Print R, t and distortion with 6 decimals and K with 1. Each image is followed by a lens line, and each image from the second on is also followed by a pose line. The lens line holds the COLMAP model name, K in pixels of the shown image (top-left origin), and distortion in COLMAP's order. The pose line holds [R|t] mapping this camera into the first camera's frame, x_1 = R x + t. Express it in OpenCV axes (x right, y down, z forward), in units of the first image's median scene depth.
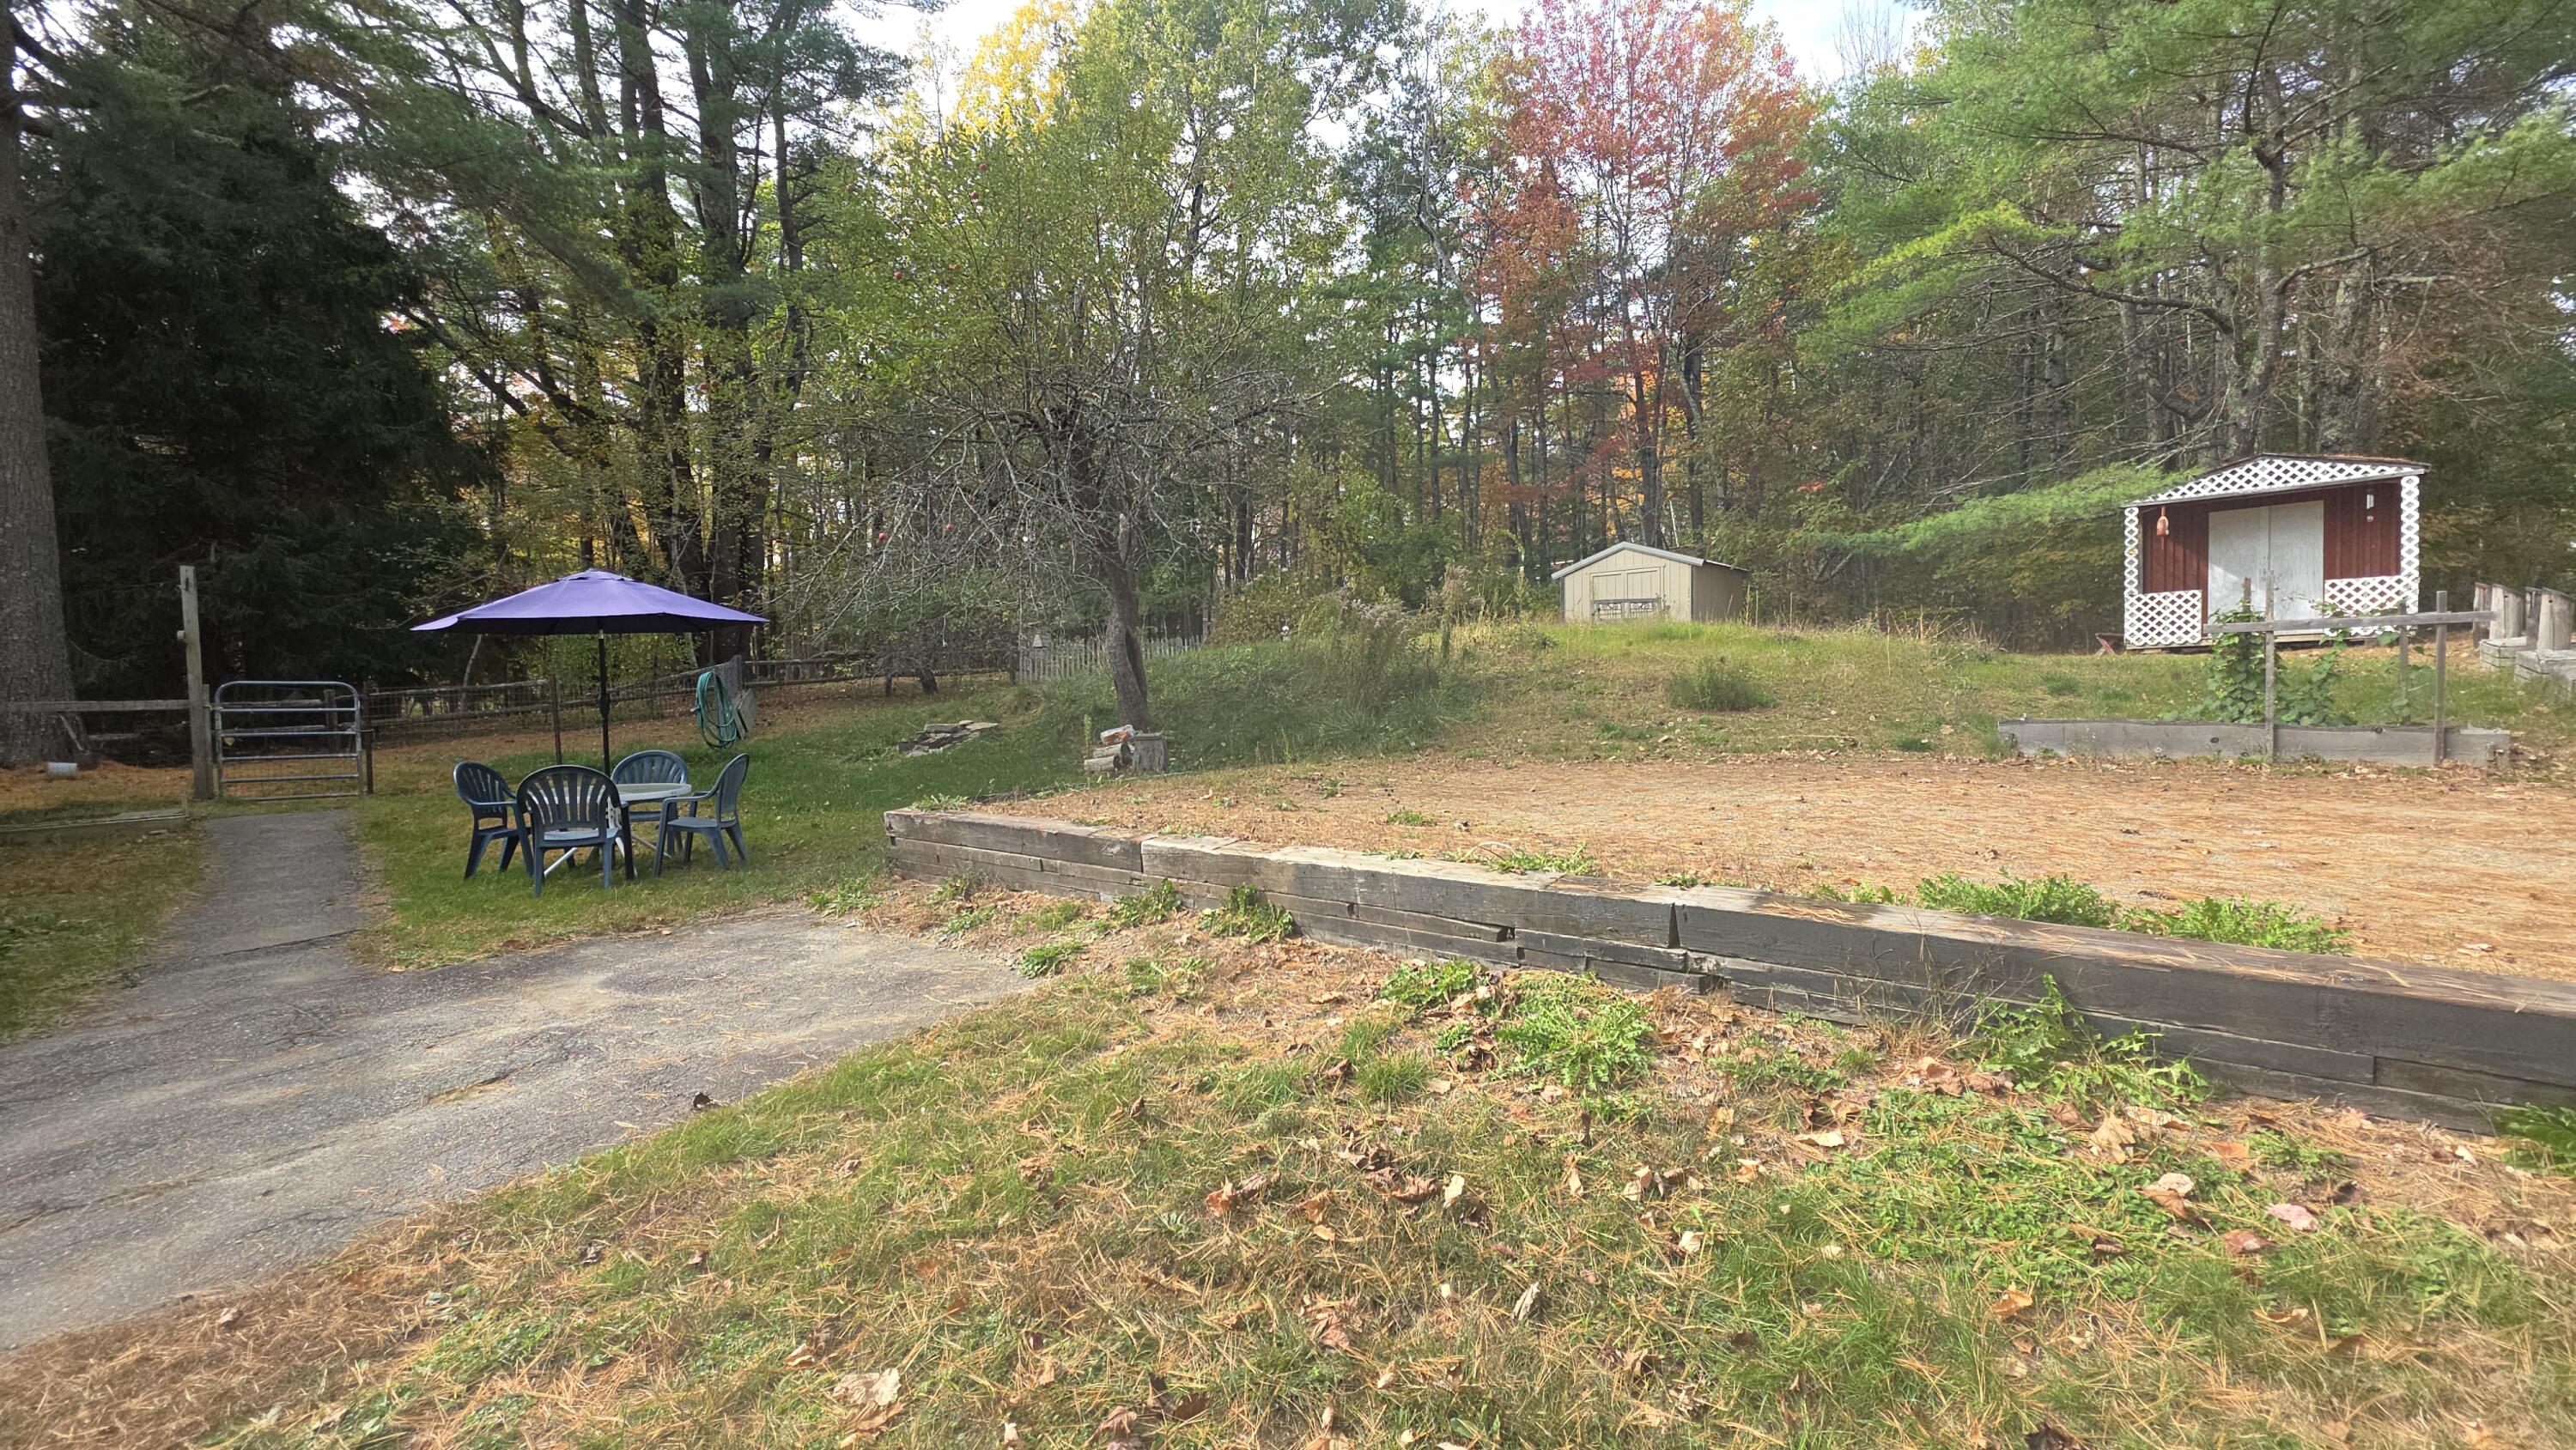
lens RADIAL K [[1024.5, 0, 1280.5], [0, 1024.5, 726.7], [0, 0, 1]] dist [0.009825, -0.006220]
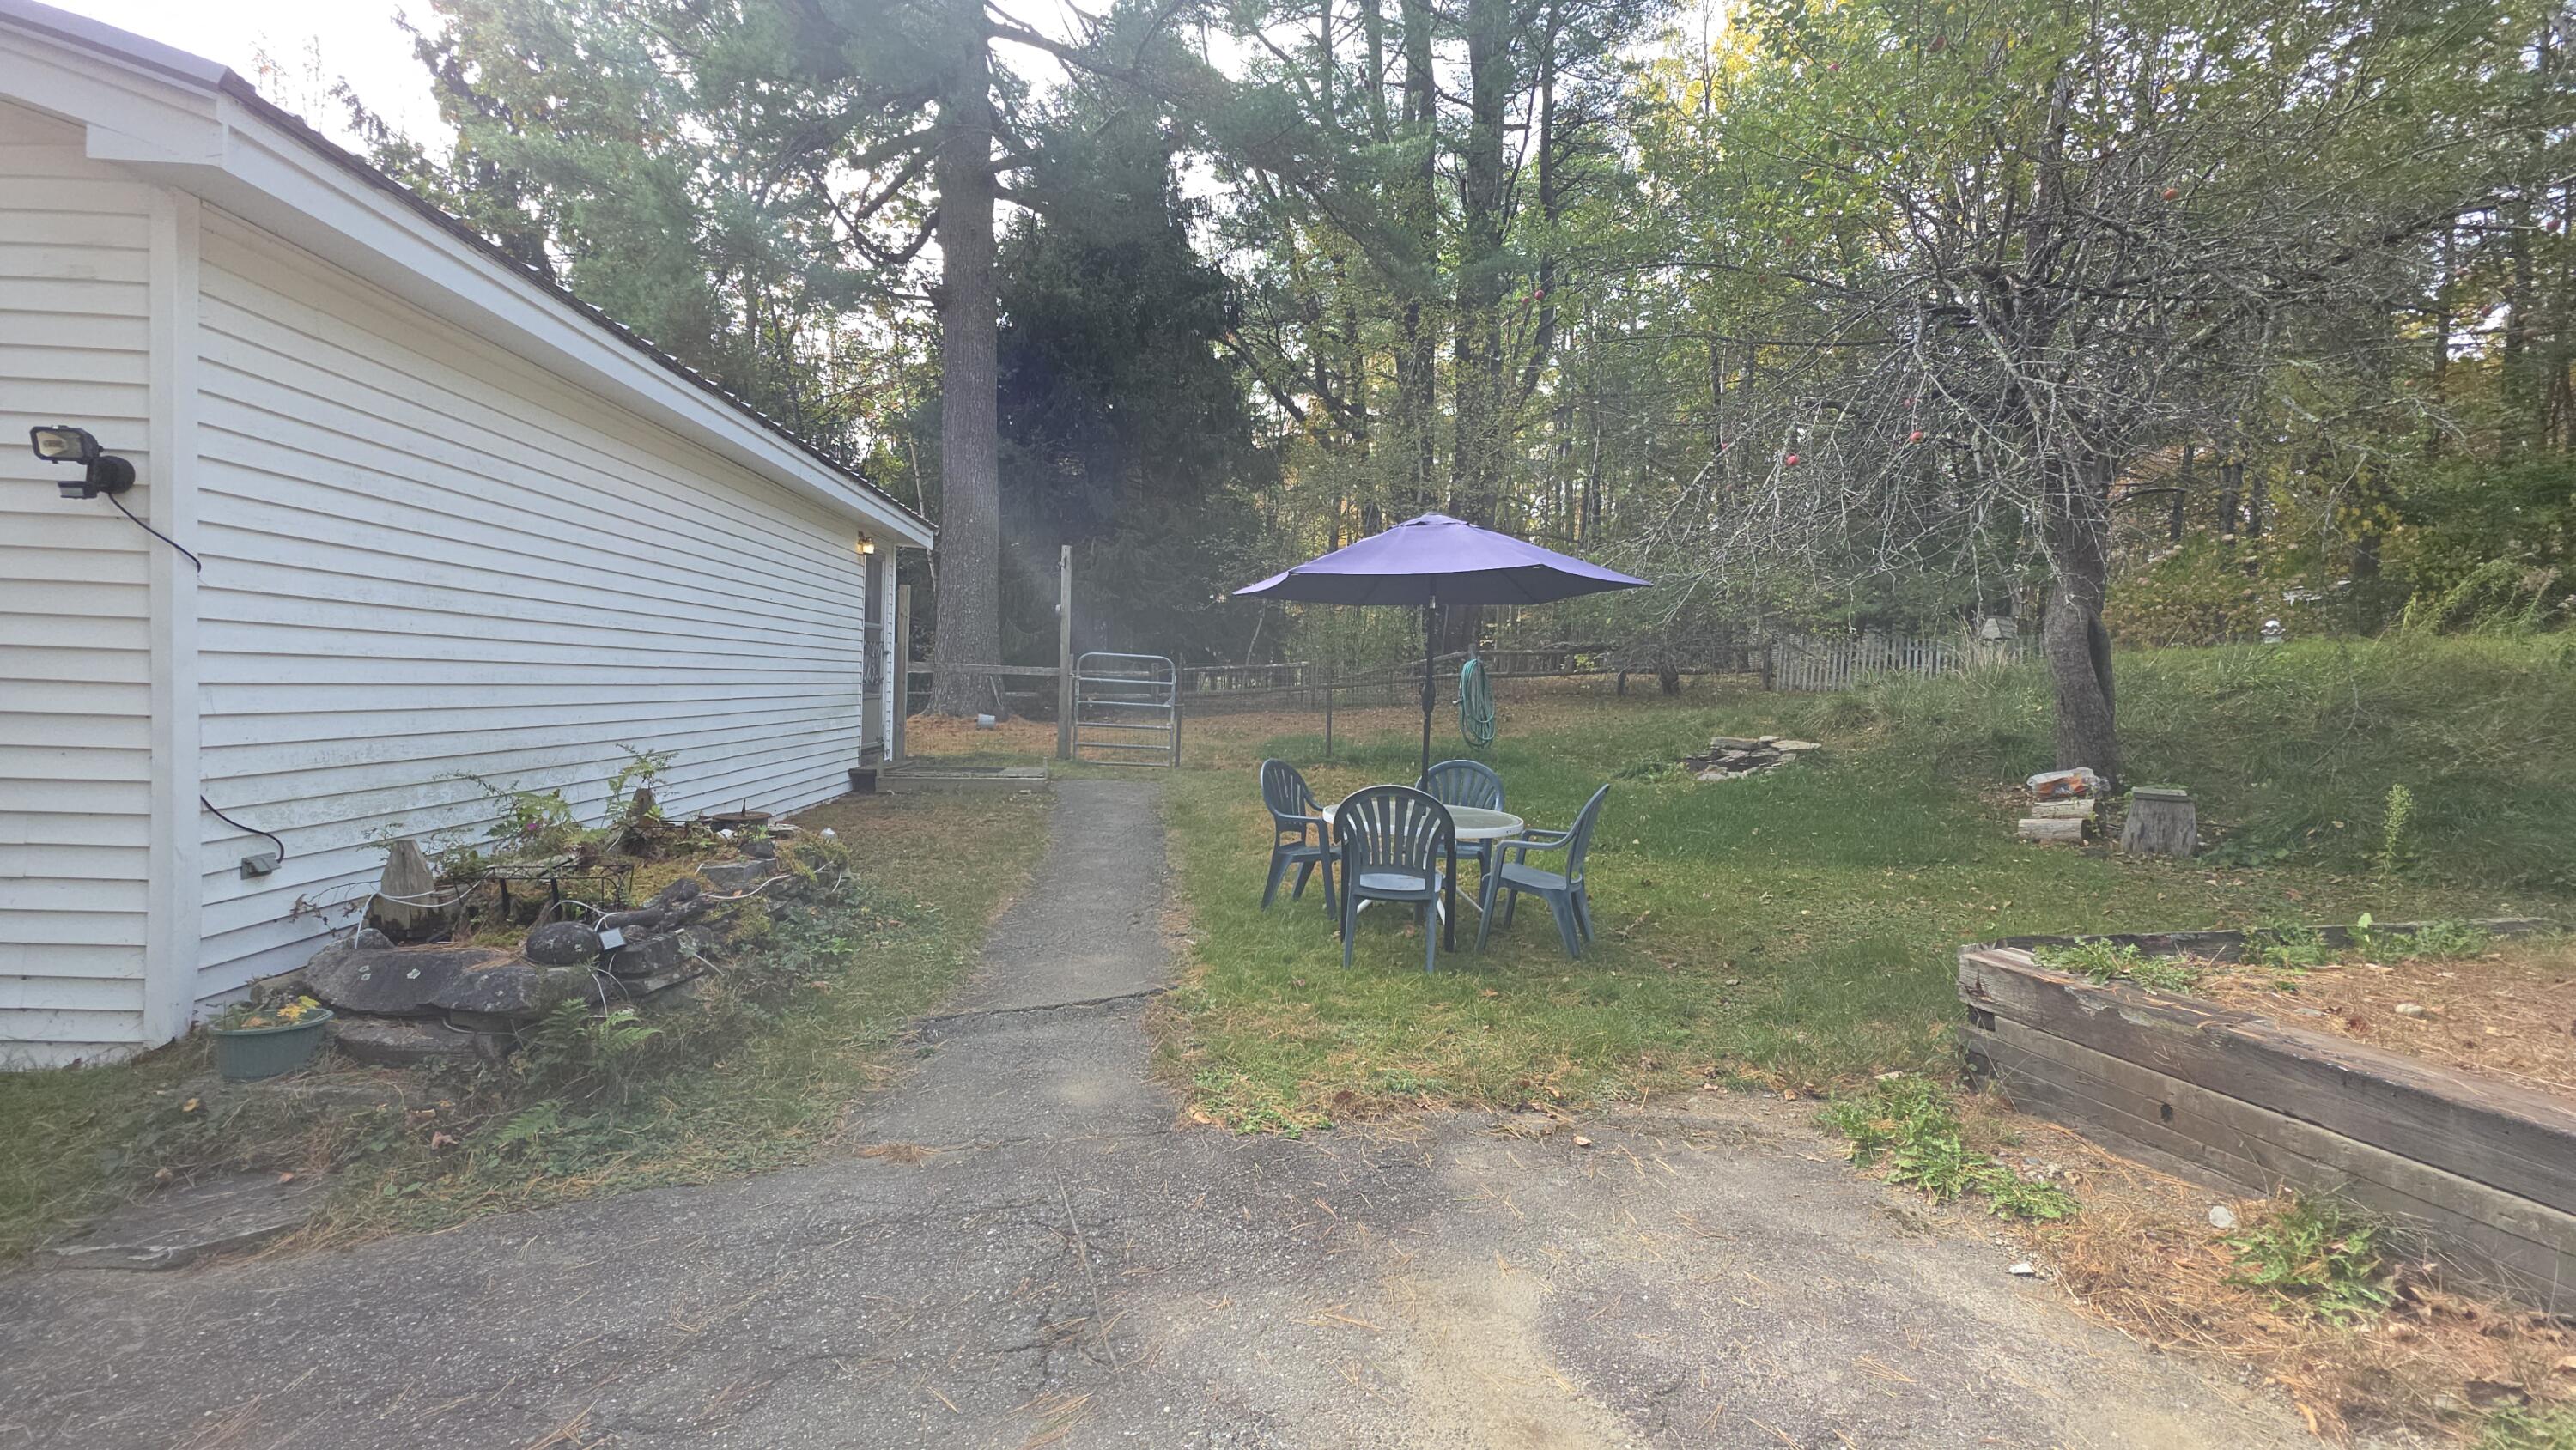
lens RADIAL K [[1024.5, 0, 1289.2], [0, 1024.5, 721.9], [0, 0, 1]] dist [0.009825, -0.006220]
pose [[0.814531, 0.071252, -0.575728, -0.176749], [-0.072455, 0.997153, 0.020900, -0.007264], [0.575578, 0.024691, 0.817374, 0.192662]]
